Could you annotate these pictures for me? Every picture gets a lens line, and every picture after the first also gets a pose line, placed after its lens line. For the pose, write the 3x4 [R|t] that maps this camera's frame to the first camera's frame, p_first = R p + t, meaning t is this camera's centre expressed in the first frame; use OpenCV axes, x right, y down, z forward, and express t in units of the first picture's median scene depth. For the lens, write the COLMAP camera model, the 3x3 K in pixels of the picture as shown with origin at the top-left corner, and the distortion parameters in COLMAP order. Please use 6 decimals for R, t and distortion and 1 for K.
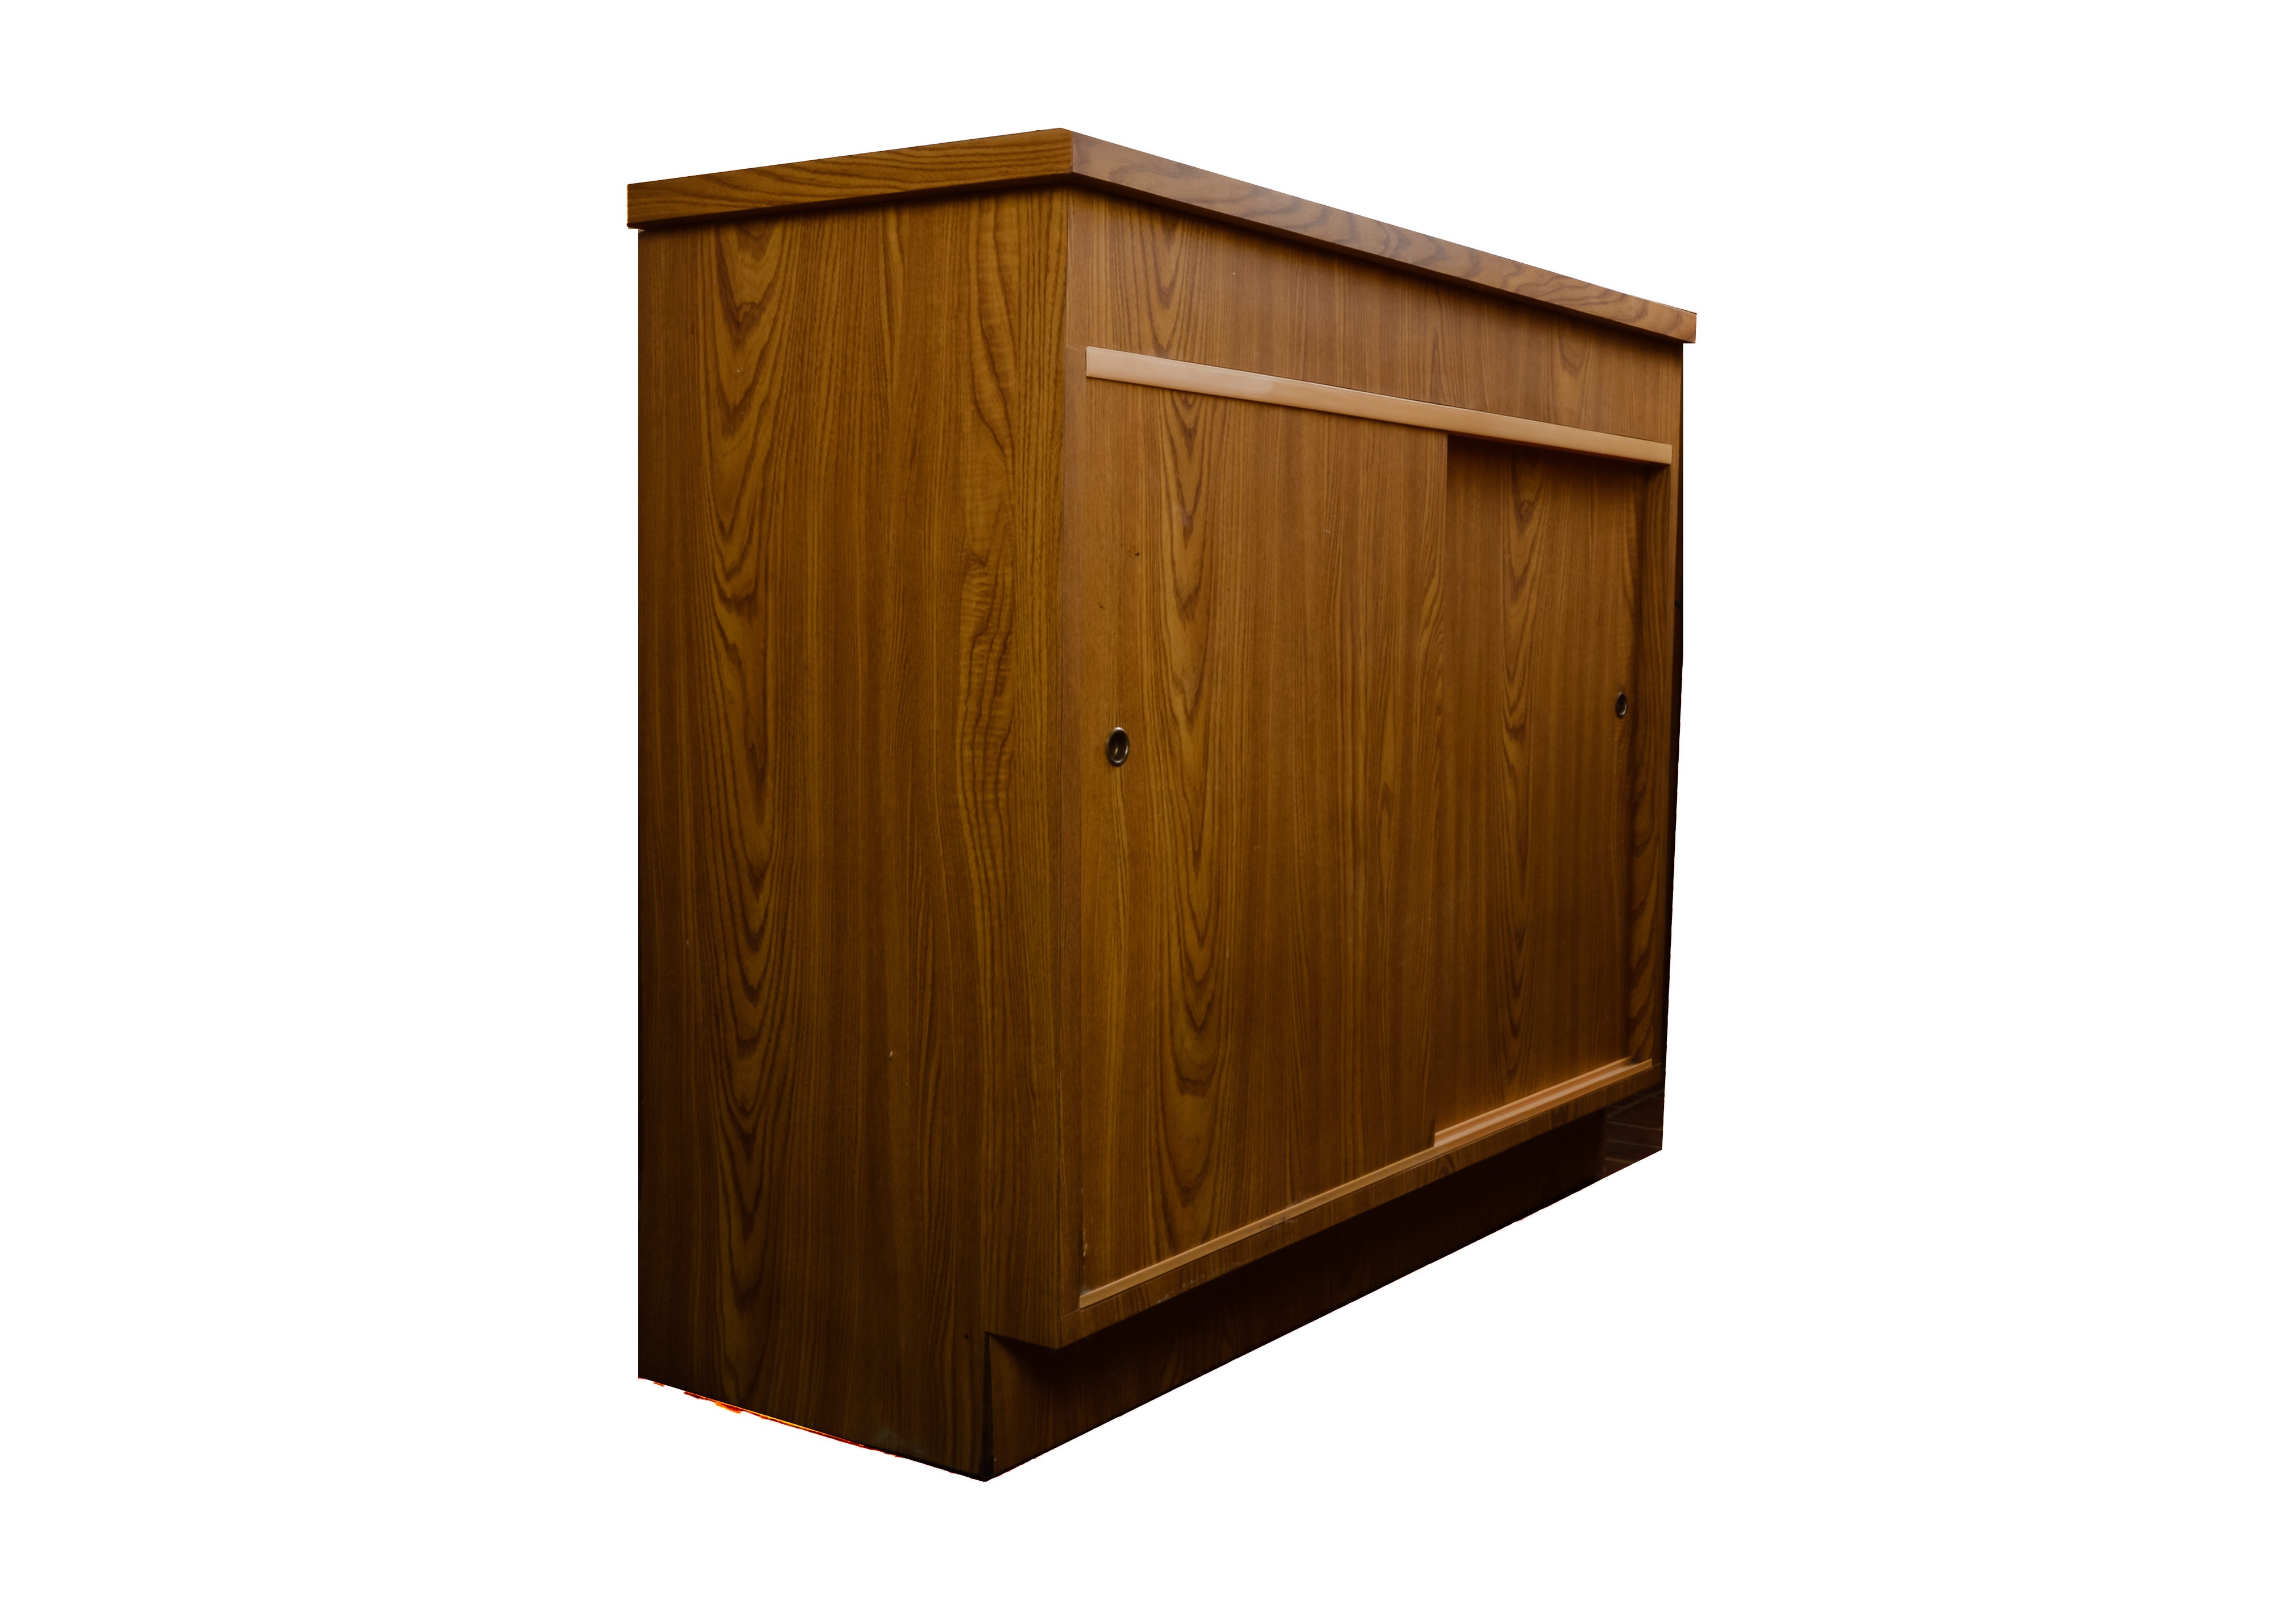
lens RADIAL K [[2085.9, 0, 1141.6], [0, 2085.9, 816.6], [0, 0, 1]] dist [-0.082889, 0.000000]
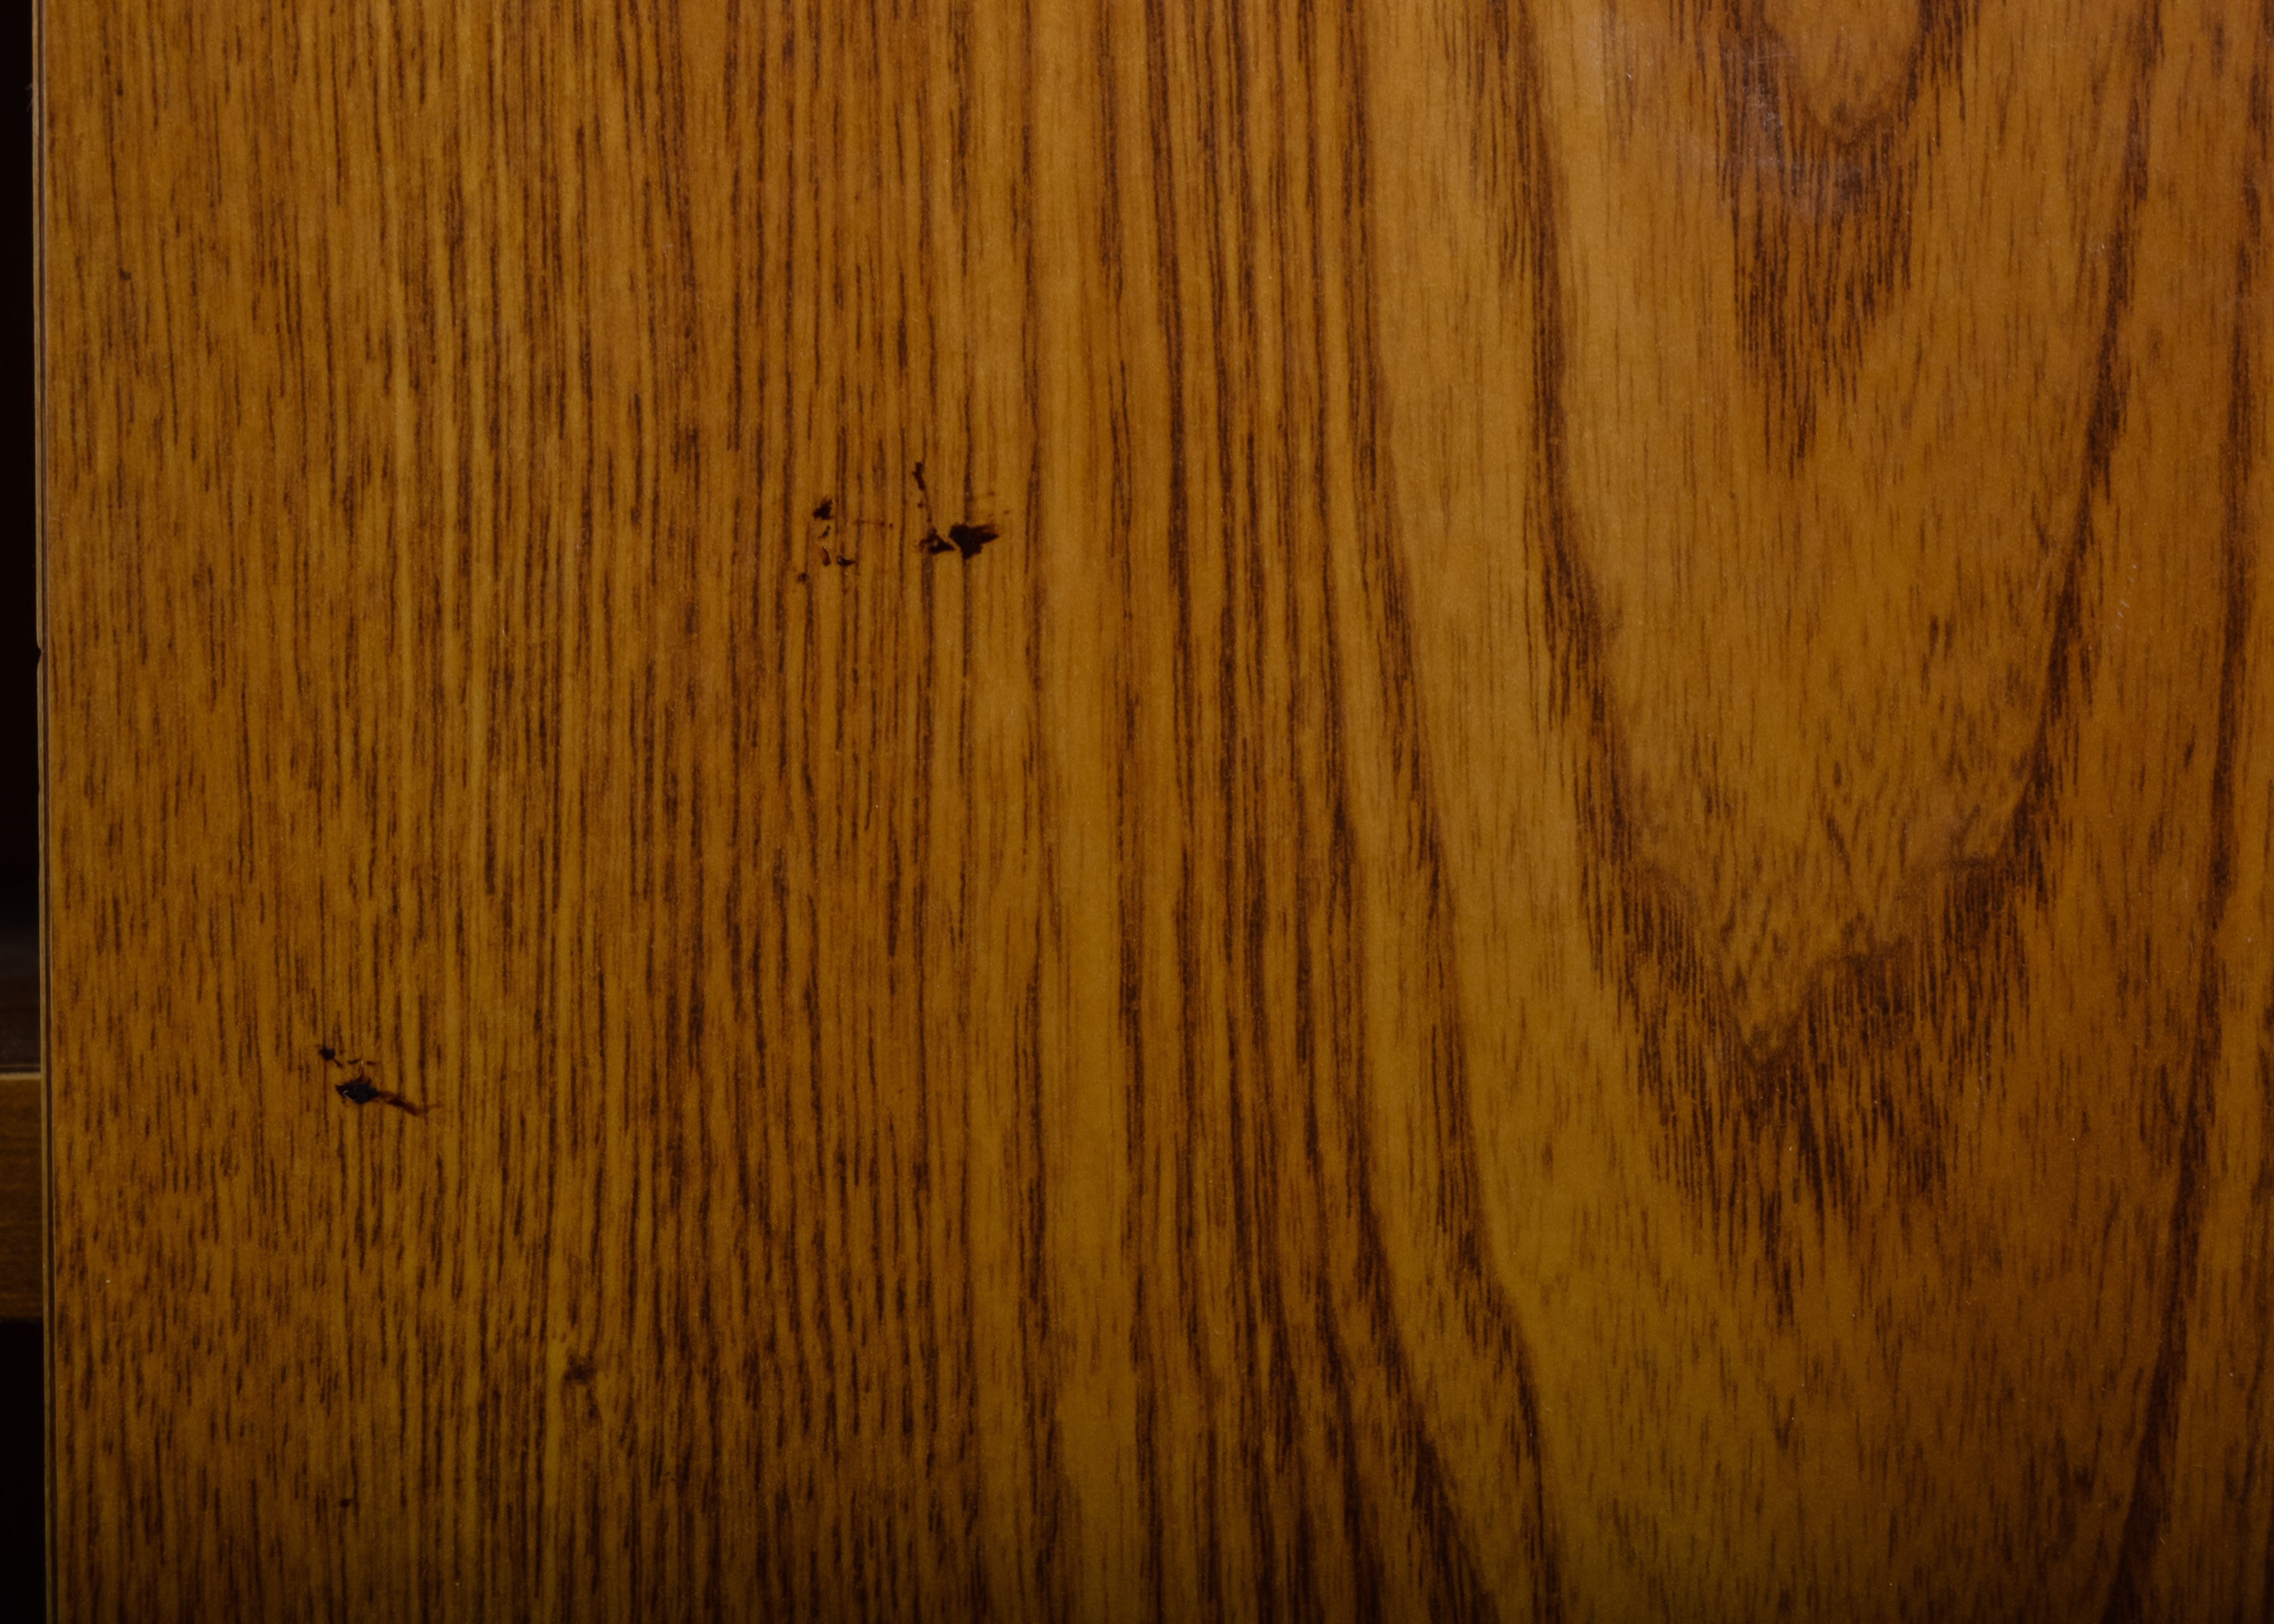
lens RADIAL K [[4688.2, 0, 1138.3], [0, 4688.2, 812.8], [0, 0, 1]] dist [-0.027689, 0.000000]
pose [[0.713426, 0.023246, -0.700345, 0.147356], [-0.069984, 0.996816, -0.038204, -0.100893], [0.697227, 0.076268, 0.712782, 0.814095]]
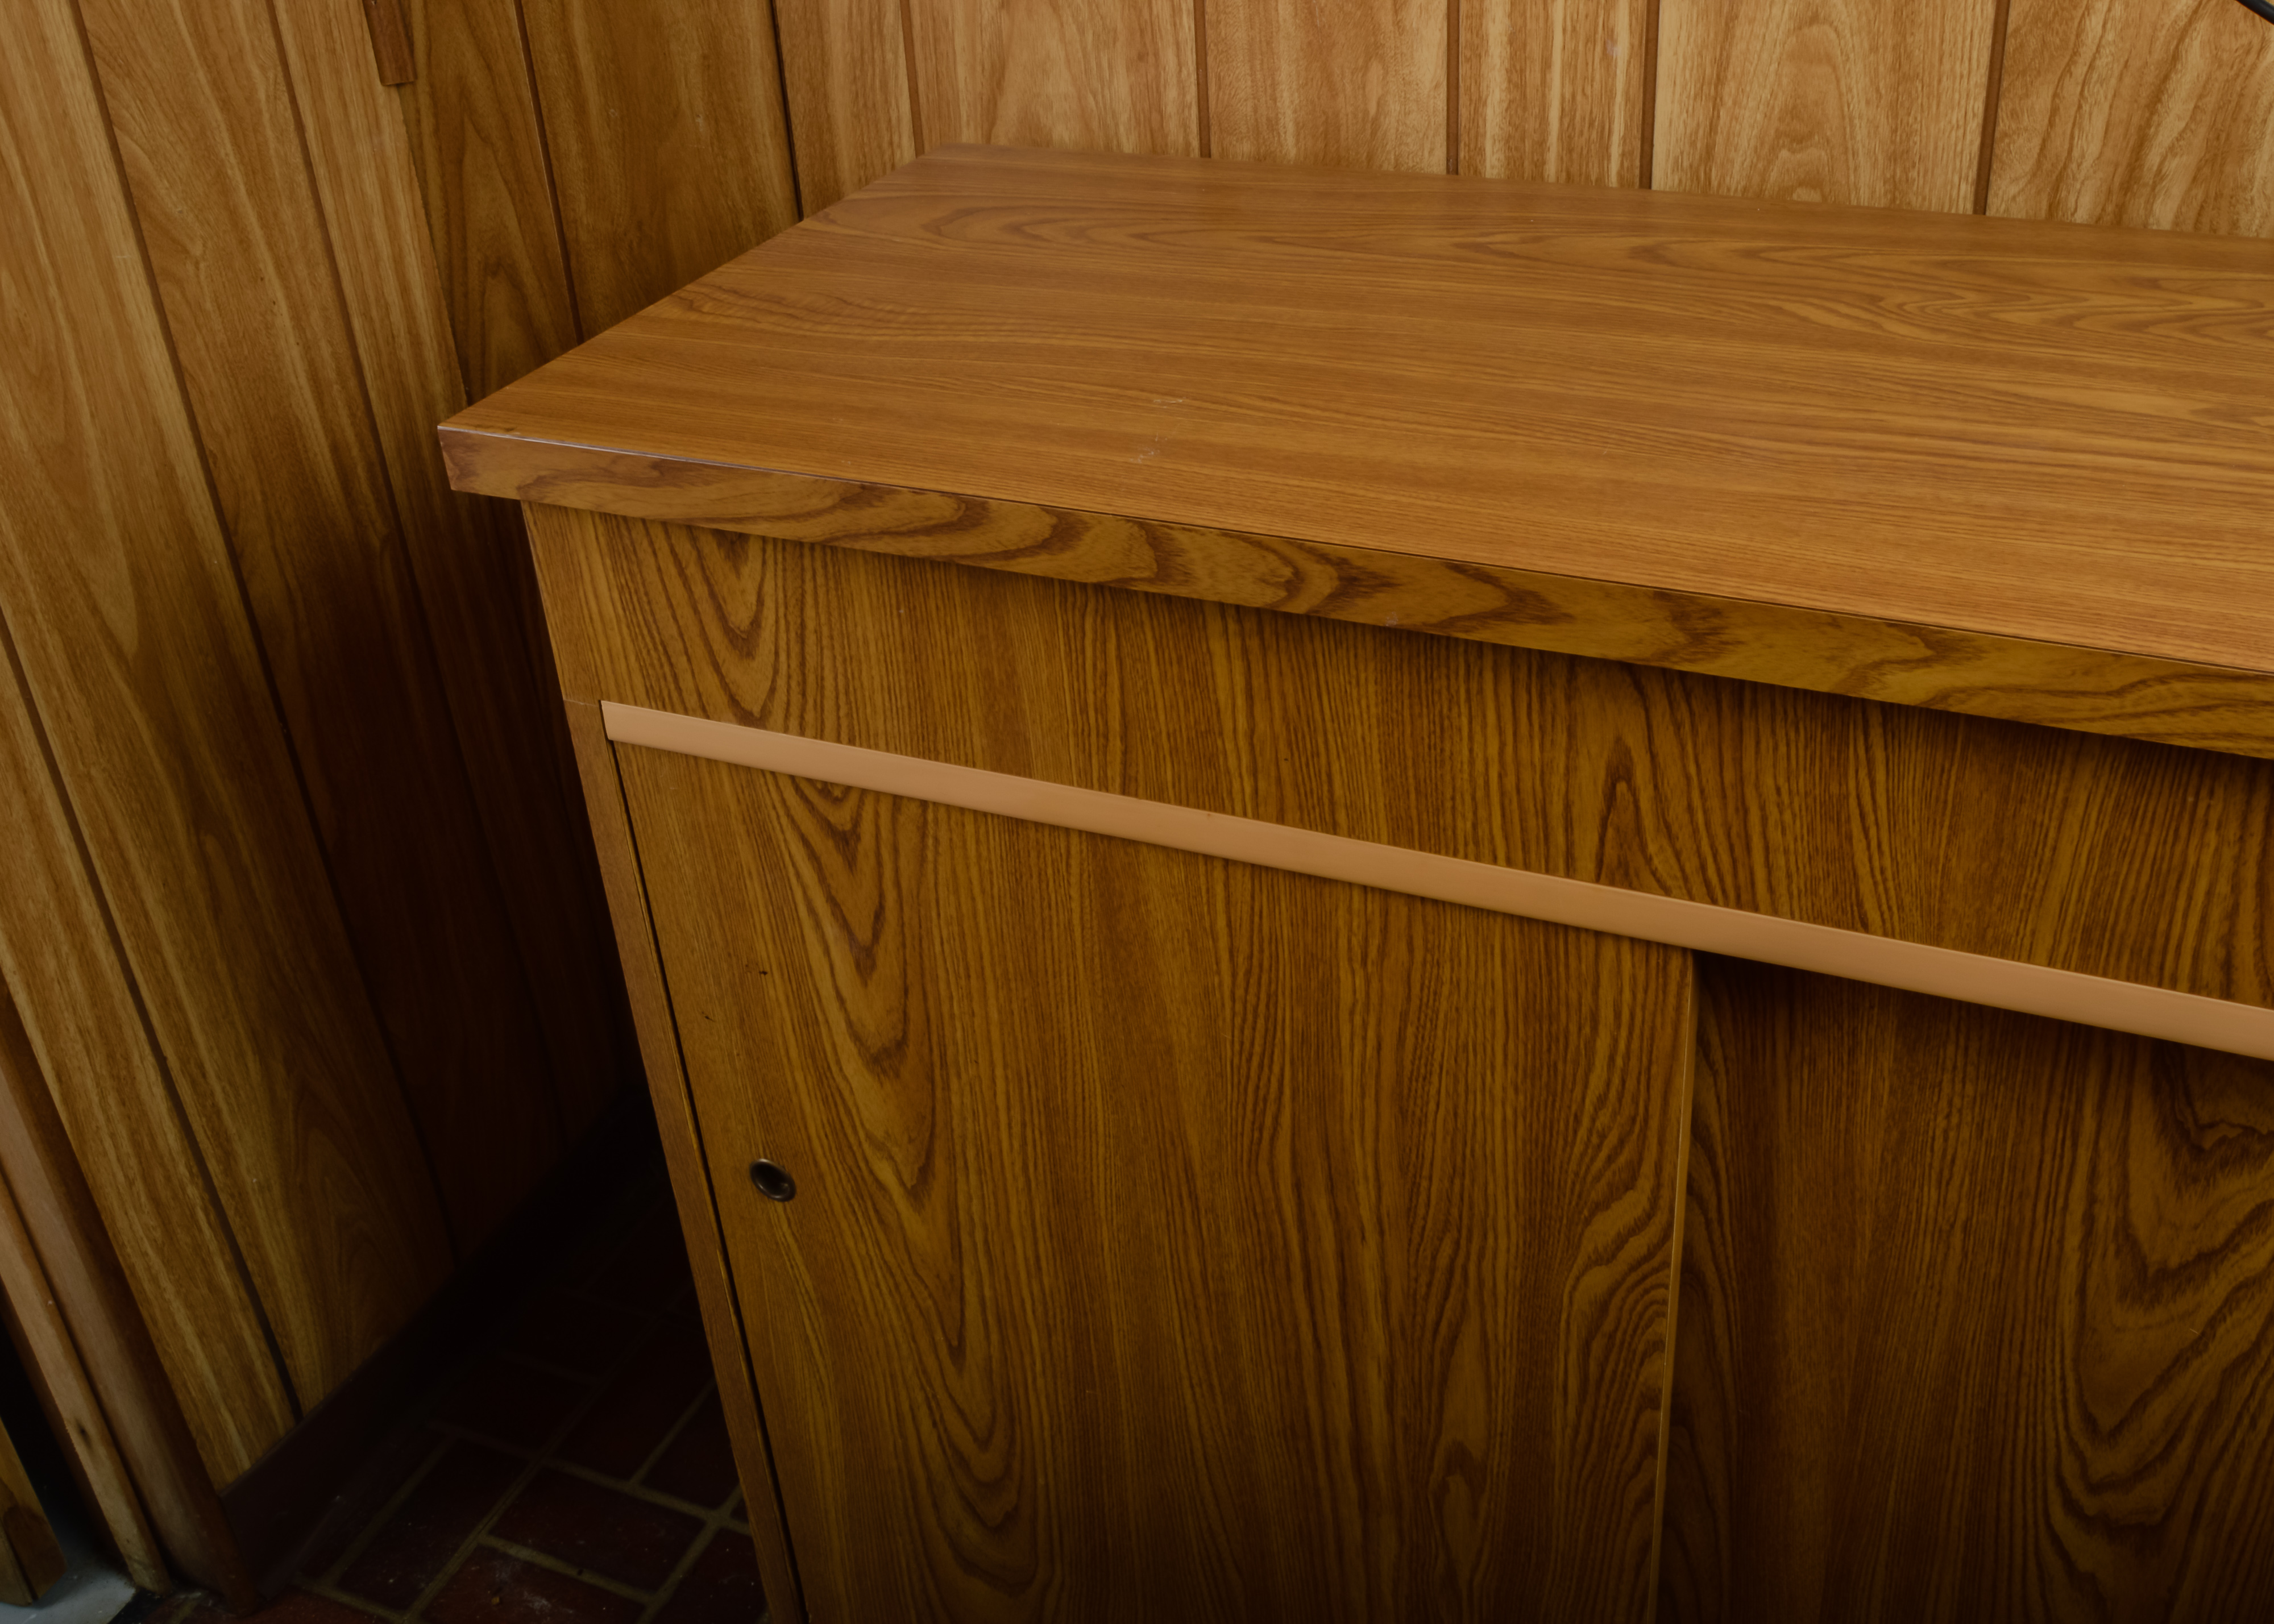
lens RADIAL K [[2235.4, 0, 1136.0], [0, 2235.4, 803.7], [0, 0, 1]] dist [-0.073296, 0.000000]
pose [[0.221161, 0.479545, -0.849191, 0.584125], [-0.031401, 0.873803, 0.485266, -0.504131], [0.974732, -0.080656, 0.208309, 0.926687]]
